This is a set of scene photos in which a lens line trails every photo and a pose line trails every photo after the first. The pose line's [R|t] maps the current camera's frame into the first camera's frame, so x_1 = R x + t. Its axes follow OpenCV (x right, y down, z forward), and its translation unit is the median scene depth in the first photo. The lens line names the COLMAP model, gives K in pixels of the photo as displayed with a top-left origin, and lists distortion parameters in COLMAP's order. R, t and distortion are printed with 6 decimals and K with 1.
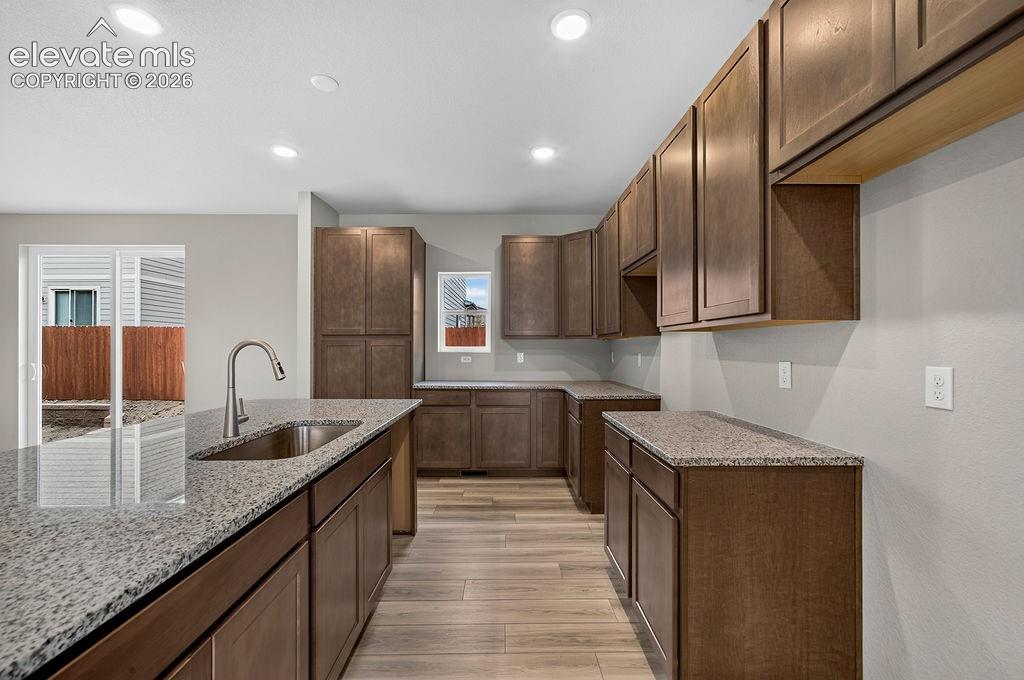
lens RADIAL K [[409.2, 0, 511.6], [0, 409.2, 350.7], [0, 0, 1]] dist [-0.000416, 0.002124]
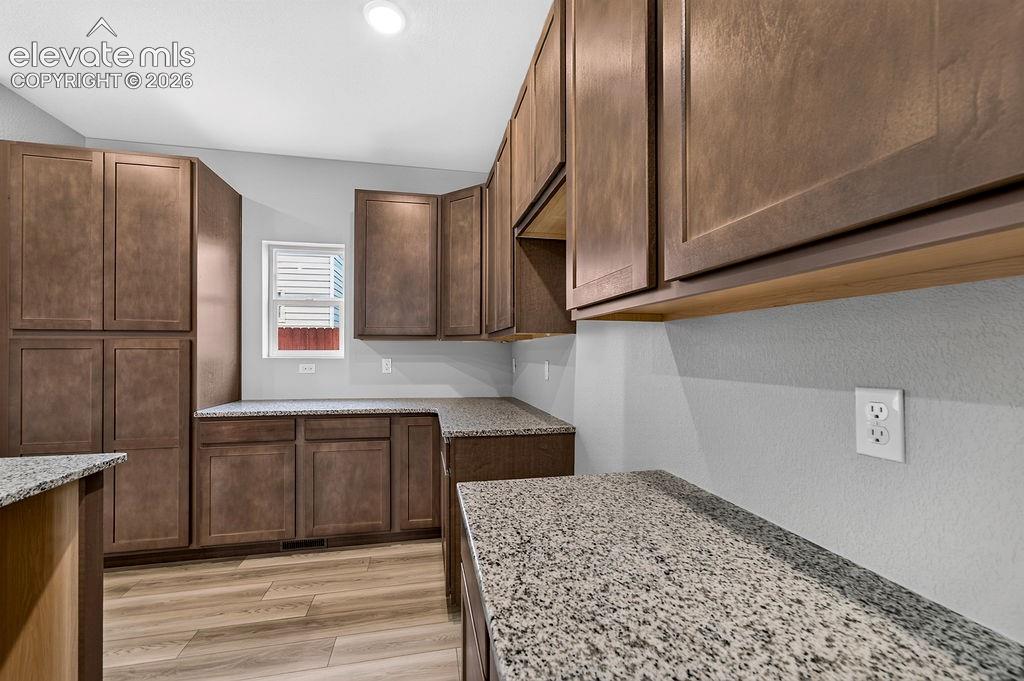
lens RADIAL K [[409.2, 0, 505.5], [0, 409.2, 351.2], [0, 0, 1]] dist [-0.000416, 0.002124]
pose [[0.984350, 0.000862, 0.176221, 0.115243], [0.000732, 0.999959, -0.008980, -0.002396], [-0.176222, 0.008969, 0.984310, 0.309349]]
